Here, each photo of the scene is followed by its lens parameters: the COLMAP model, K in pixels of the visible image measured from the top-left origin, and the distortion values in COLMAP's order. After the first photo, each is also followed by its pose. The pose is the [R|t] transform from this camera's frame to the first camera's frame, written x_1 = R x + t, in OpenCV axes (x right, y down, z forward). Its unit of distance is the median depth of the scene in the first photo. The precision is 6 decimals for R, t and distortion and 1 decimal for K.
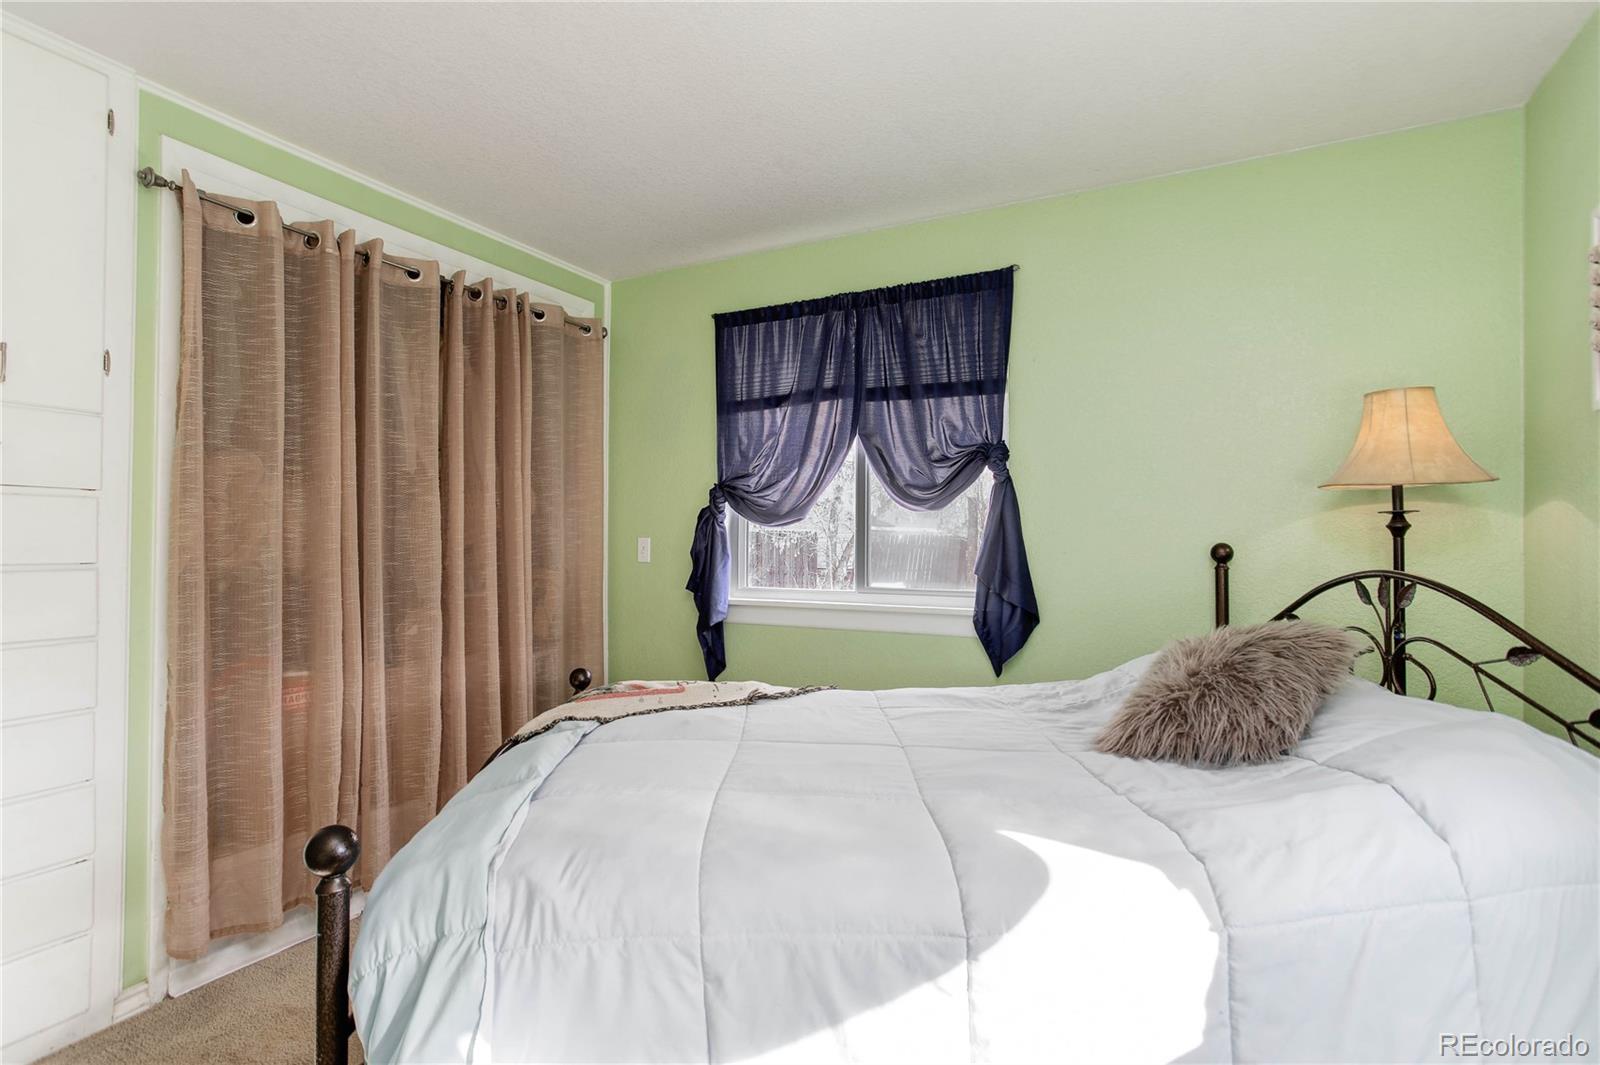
lens RADIAL K [[797.0, 0, 800.0], [0, 797.0, 532.5], [0, 0, 1]] dist [-0.001920, 0.001025]
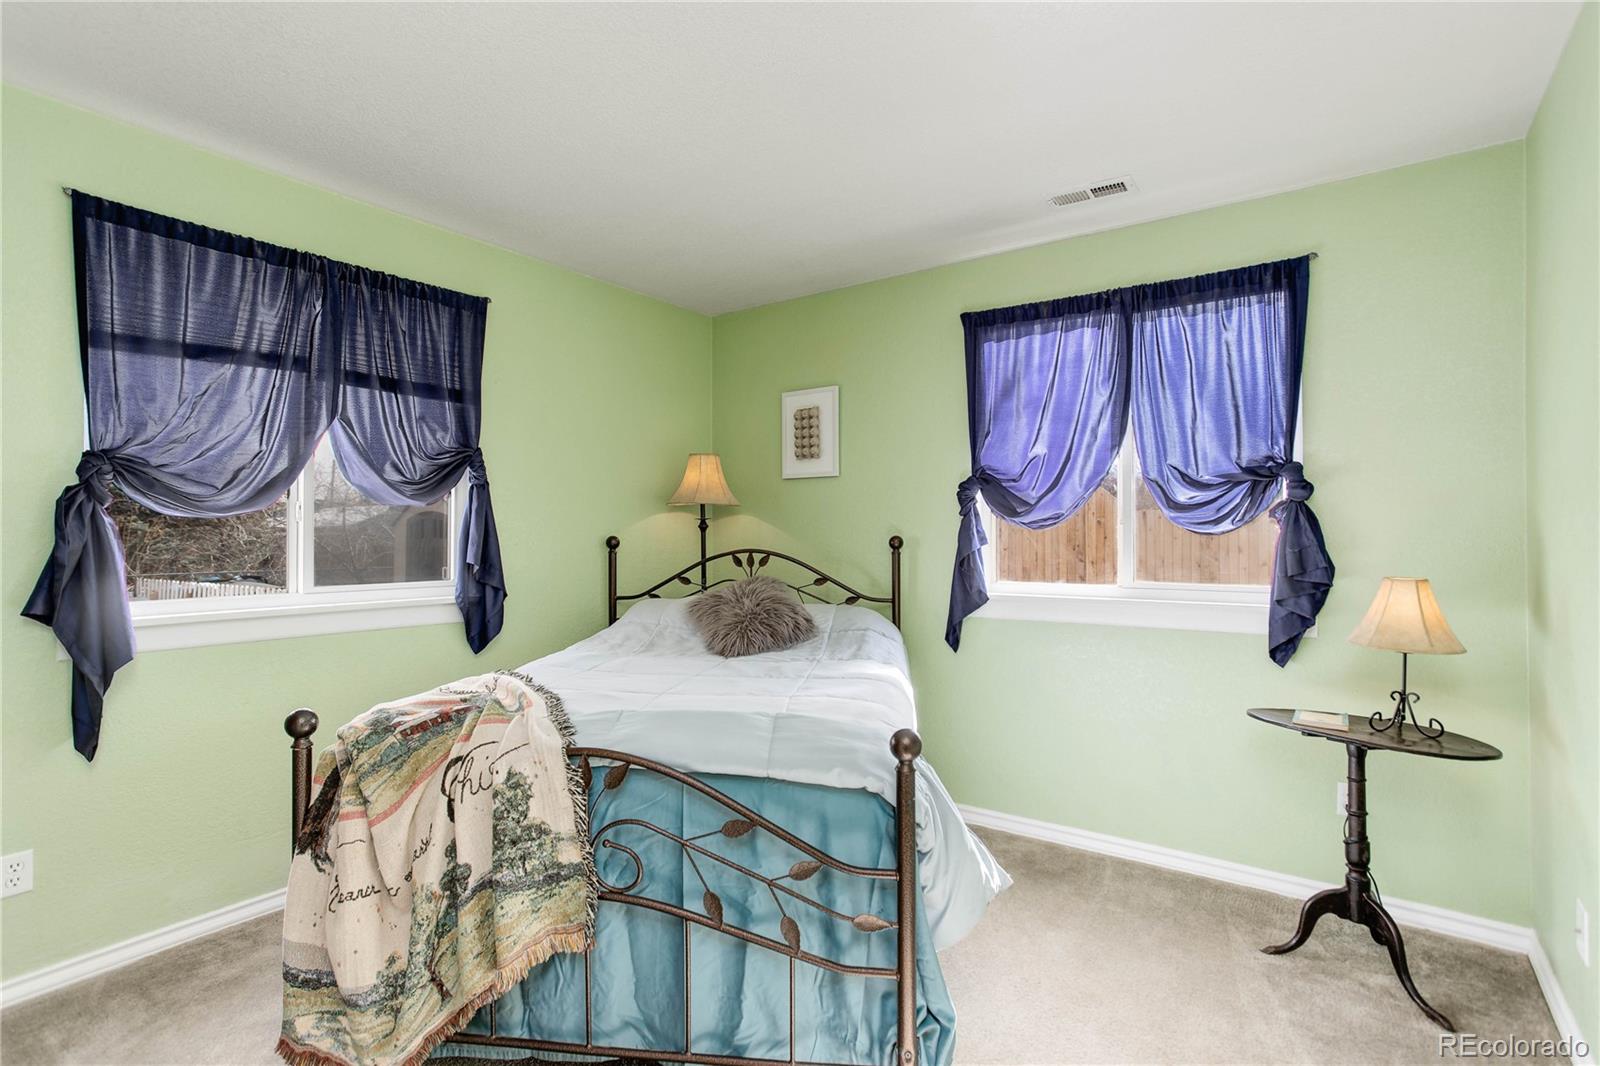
lens RADIAL K [[797.0, 0, 800.0], [0, 797.0, 533.0], [0, 0, 1]] dist [-0.001920, 0.001025]
pose [[0.159833, -0.001987, 0.987142, -0.819680], [-0.008278, 0.999960, 0.003353, -0.000524], [-0.987109, -0.008707, 0.159810, 0.370813]]
